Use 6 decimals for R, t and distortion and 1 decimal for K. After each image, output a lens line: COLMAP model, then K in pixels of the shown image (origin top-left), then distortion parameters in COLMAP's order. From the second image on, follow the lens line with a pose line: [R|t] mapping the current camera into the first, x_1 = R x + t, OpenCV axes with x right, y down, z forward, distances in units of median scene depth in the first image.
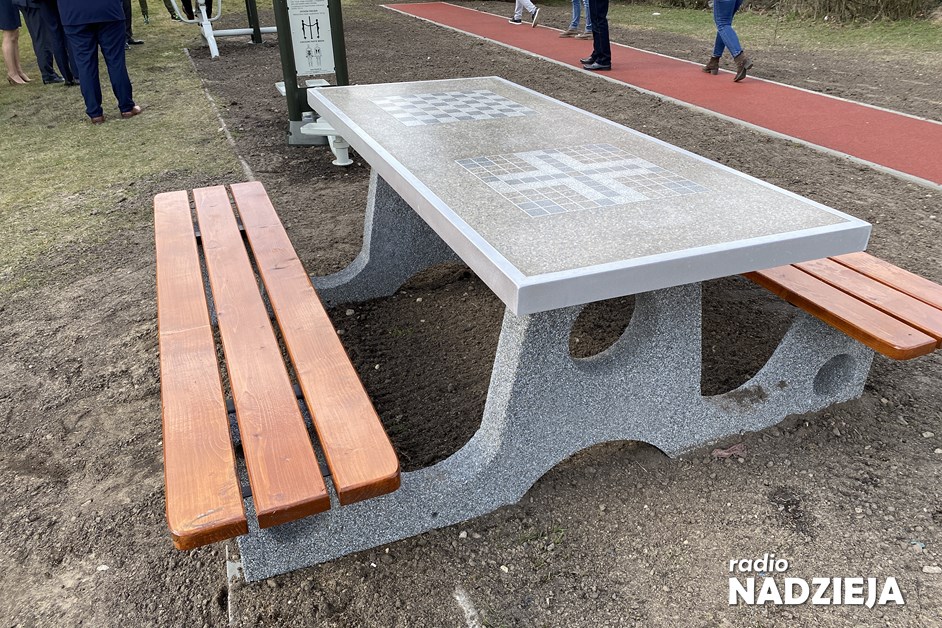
lens RADIAL K [[692.7, 0, 471.0], [0, 692.7, 314.0], [0, 0, 1]] dist [0.008233, -0.002589]
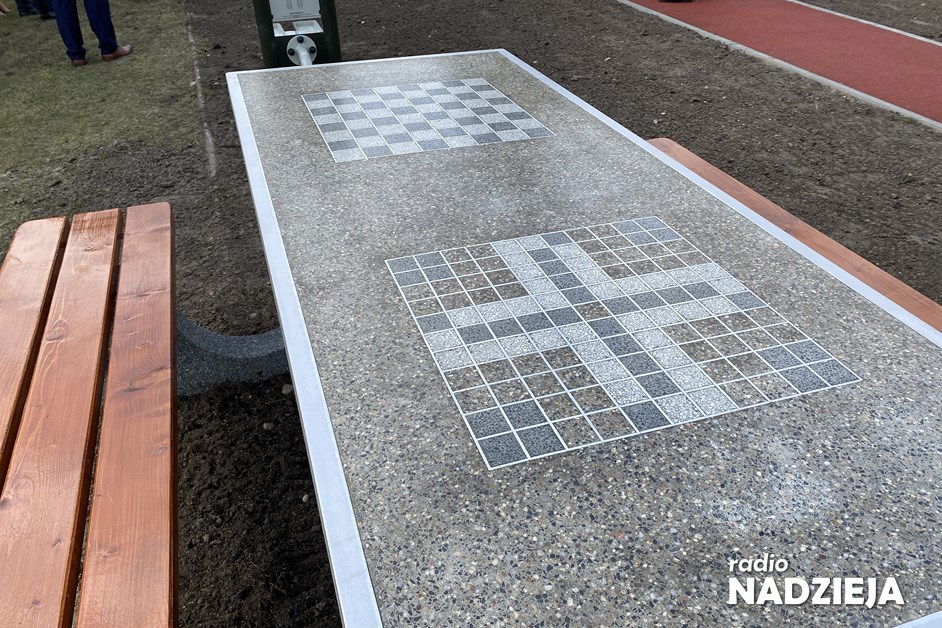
lens RADIAL K [[662.5, 0, 471.0], [0, 662.5, 314.0], [0, 0, 1]] dist [0.025872, -0.024561]
pose [[0.997673, 0.033420, -0.059433, 0.038757], [-0.025508, 0.991287, 0.129227, -0.118912], [0.063234, -0.127410, 0.989832, 0.217026]]
